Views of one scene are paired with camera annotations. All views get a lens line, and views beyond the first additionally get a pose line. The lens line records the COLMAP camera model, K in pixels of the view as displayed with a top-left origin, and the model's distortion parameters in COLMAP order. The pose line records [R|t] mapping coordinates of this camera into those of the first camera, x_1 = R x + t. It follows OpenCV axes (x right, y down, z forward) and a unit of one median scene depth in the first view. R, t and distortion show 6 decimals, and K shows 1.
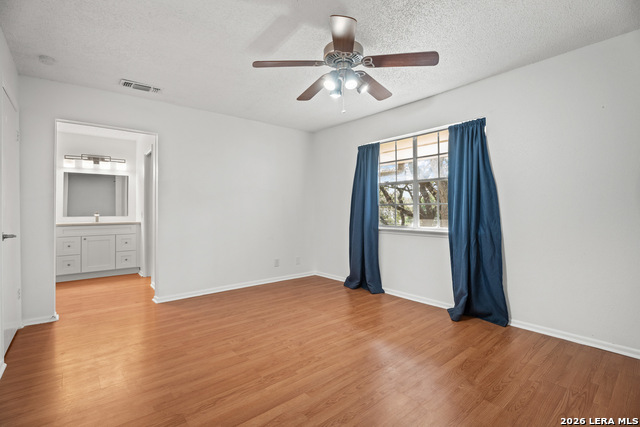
lens RADIAL K [[297.6, 0, 320.0], [0, 297.6, 213.5], [0, 0, 1]] dist [-0.001442, -0.000072]
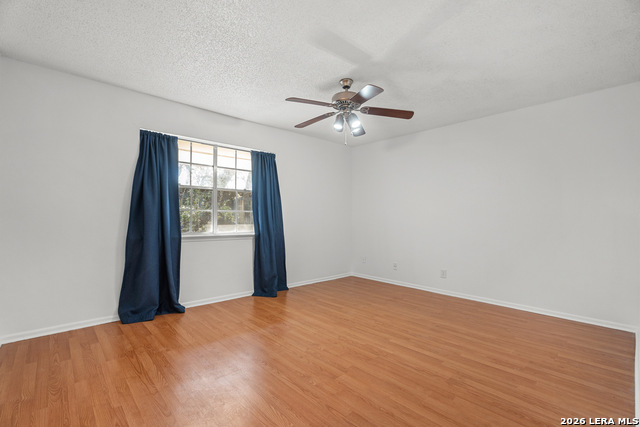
lens RADIAL K [[287.2, 0, 320.0], [0, 287.2, 213.5], [0, 0, 1]] dist [0.000277, 0.000003]
pose [[-0.050056, 0.019807, 0.998550, -0.794884], [0.006961, 0.999786, -0.019482, 0.003581], [-0.998722, 0.005976, -0.050183, 0.768189]]
